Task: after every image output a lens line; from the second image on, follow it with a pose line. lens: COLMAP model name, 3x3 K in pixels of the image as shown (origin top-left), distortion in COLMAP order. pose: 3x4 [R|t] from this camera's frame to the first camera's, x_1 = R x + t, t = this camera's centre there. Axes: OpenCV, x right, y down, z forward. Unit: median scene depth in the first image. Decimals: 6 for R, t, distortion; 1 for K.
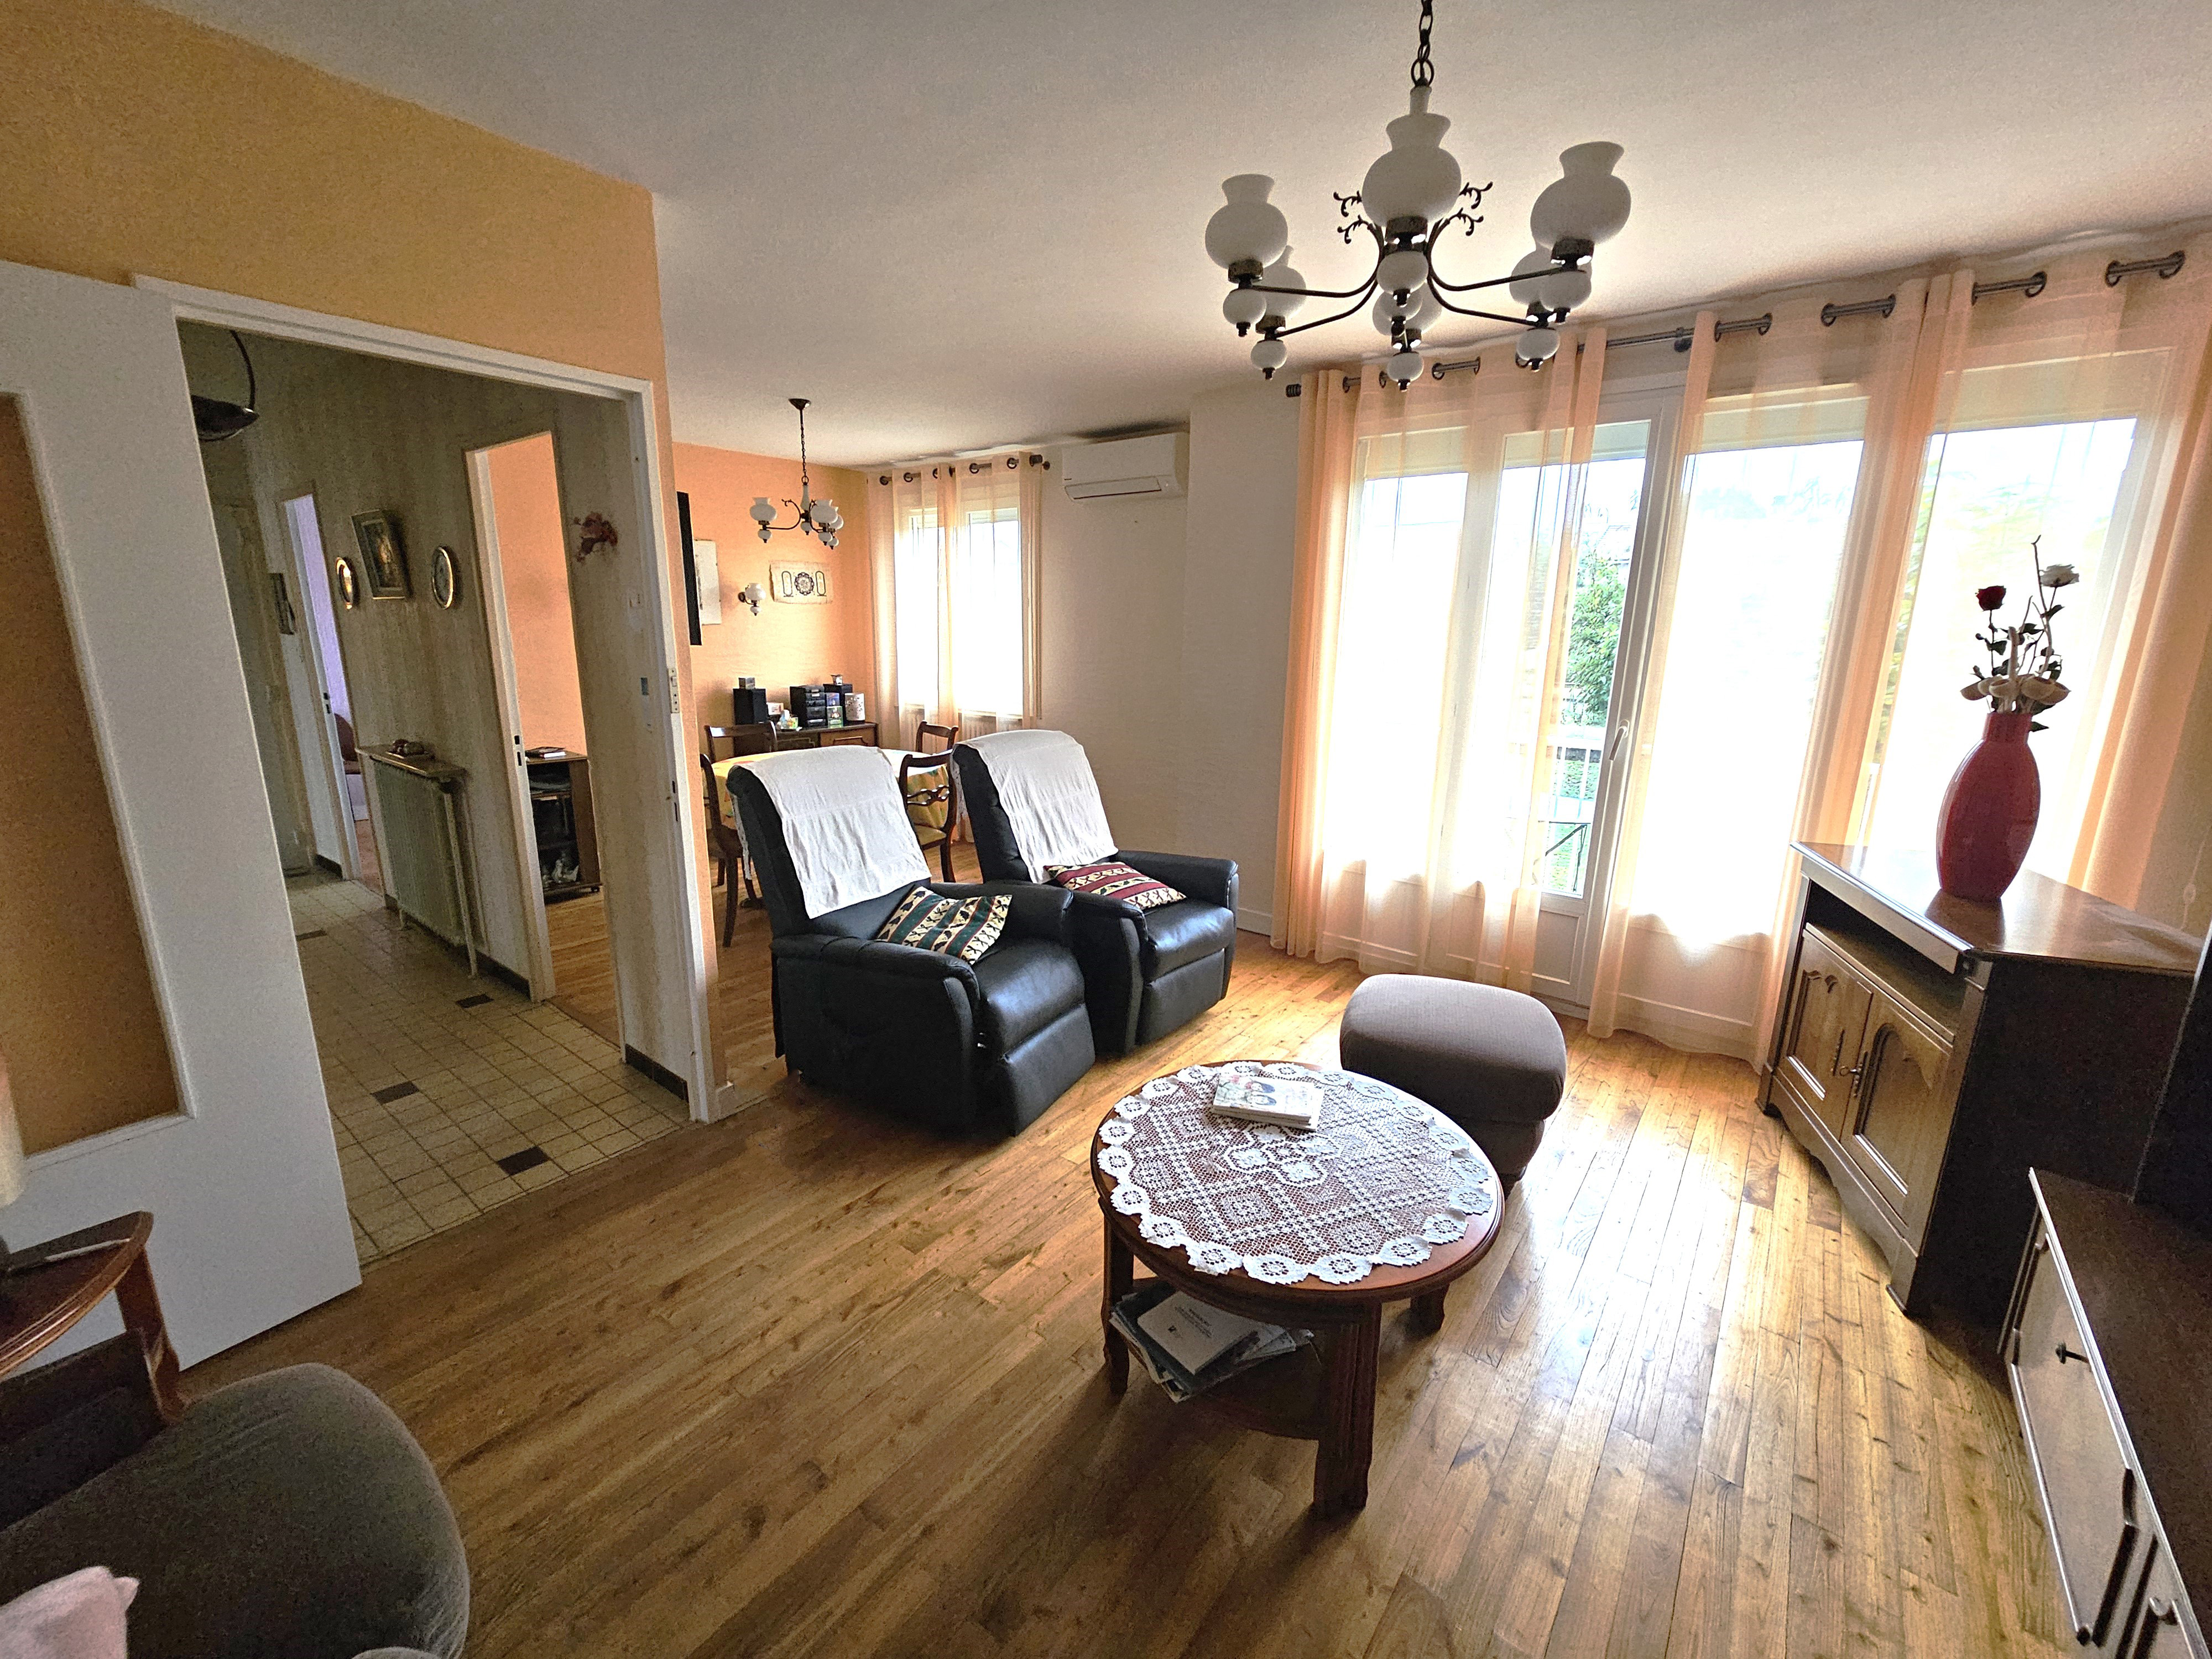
lens RADIAL K [[896.3, 0, 1105.9], [0, 896.3, 822.8], [0, 0, 1]] dist [-0.002847, 0.001630]
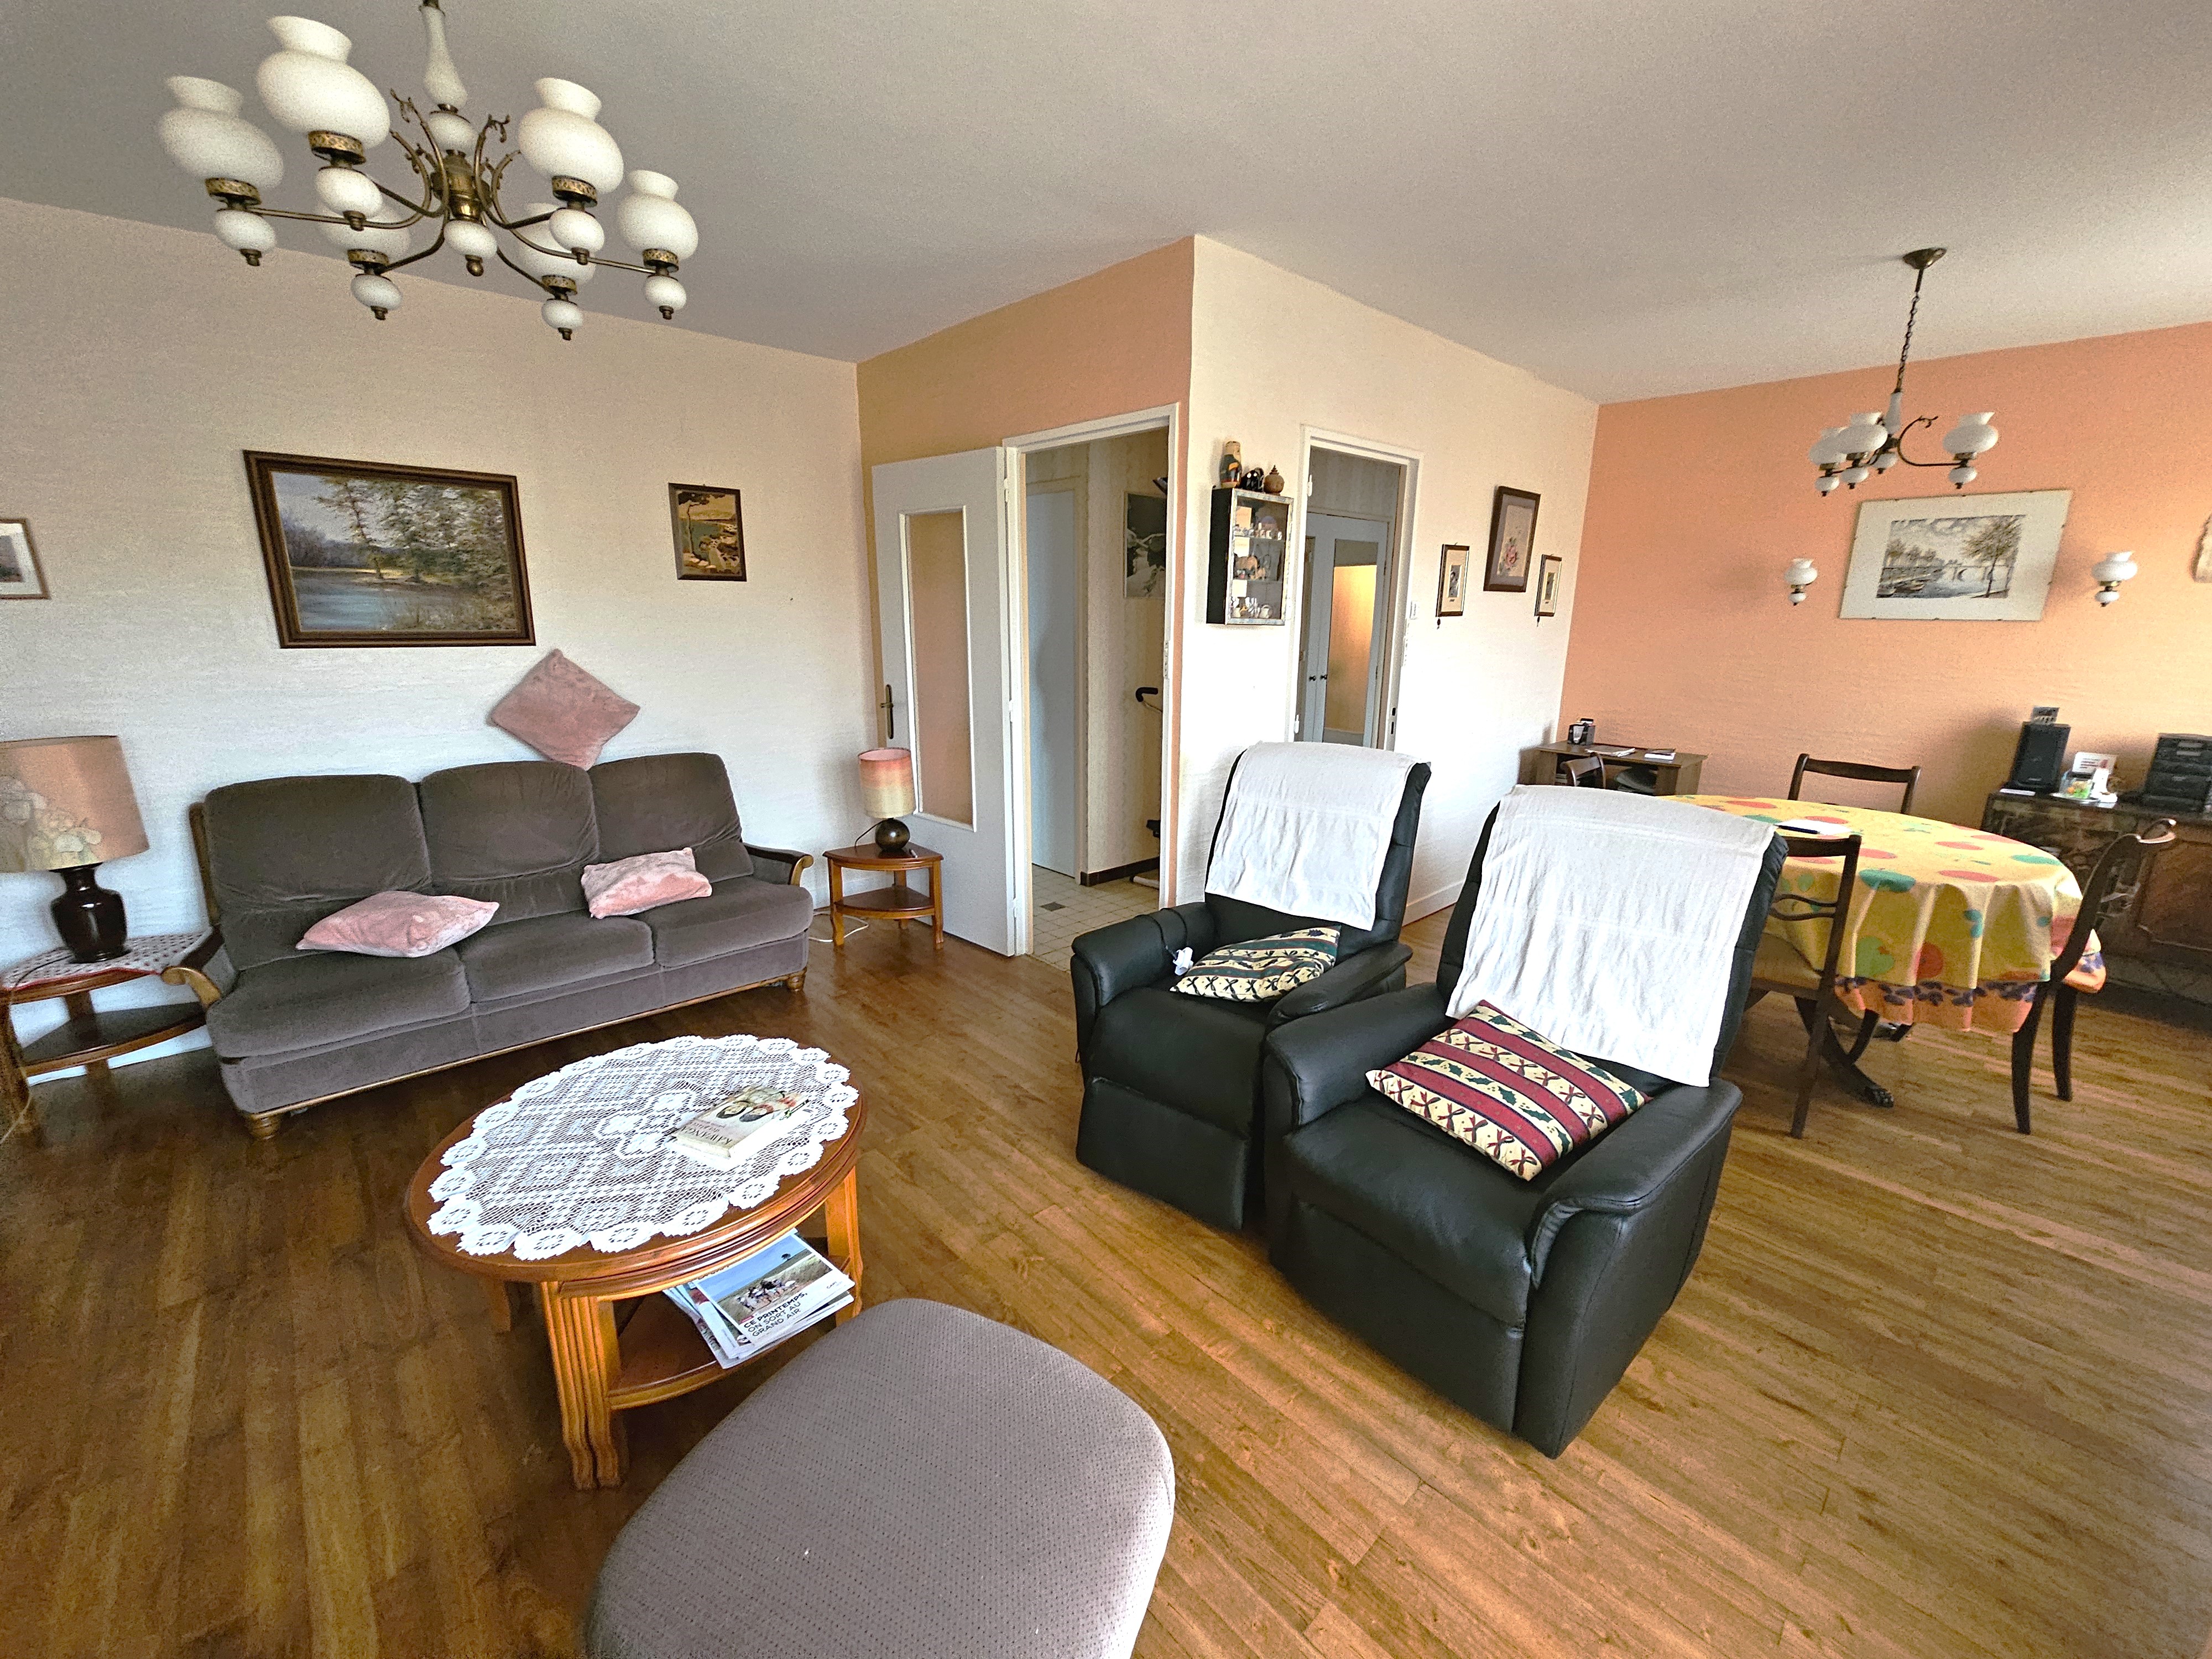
lens RADIAL K [[896.3, 0, 1127.0], [0, 896.3, 824.3], [0, 0, 1]] dist [-0.002847, 0.001630]
pose [[-0.135848, 0.223554, -0.965178, 0.586800], [-0.229039, 0.940732, 0.250129, -0.180193], [0.963891, 0.255043, -0.076594, 0.864743]]
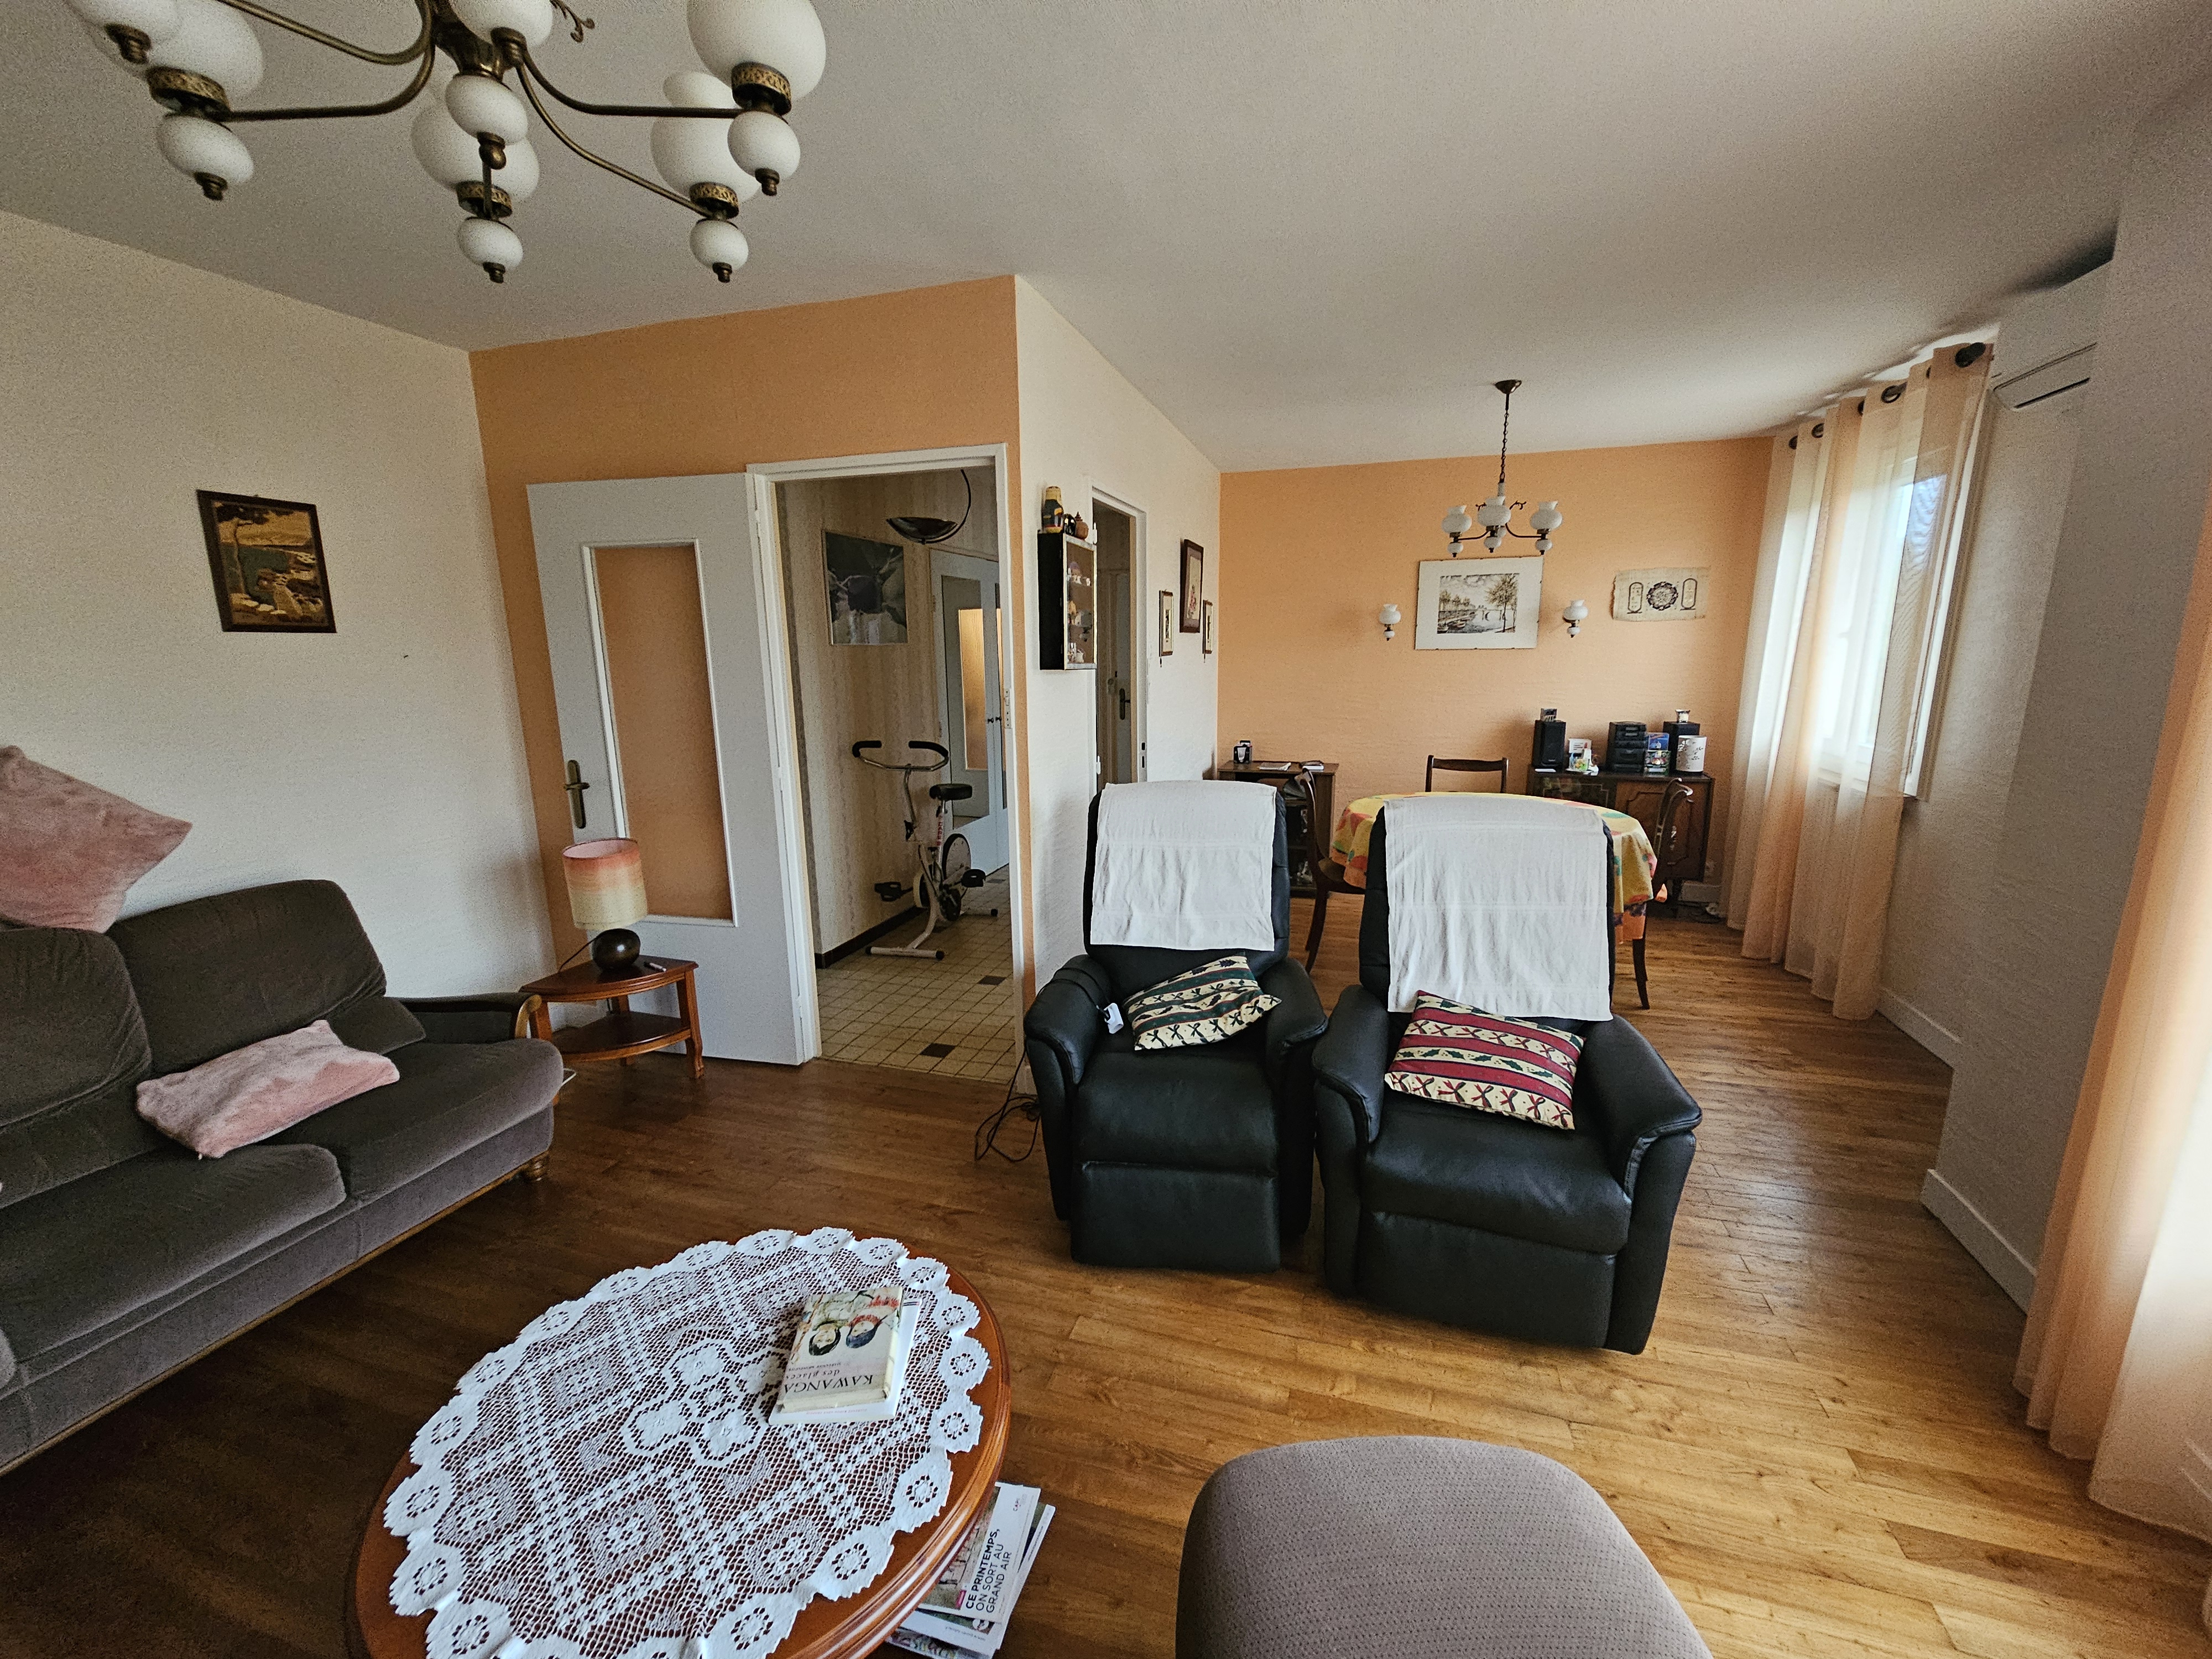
lens RADIAL K [[896.3, 0, 1120.9], [0, 896.3, 826.9], [0, 0, 1]] dist [-0.002847, 0.001630]
pose [[0.370246, 0.168607, -0.913504, 0.508528], [-0.188894, 0.976509, 0.103677, -0.115372], [0.909526, 0.134170, 0.393397, 0.552104]]
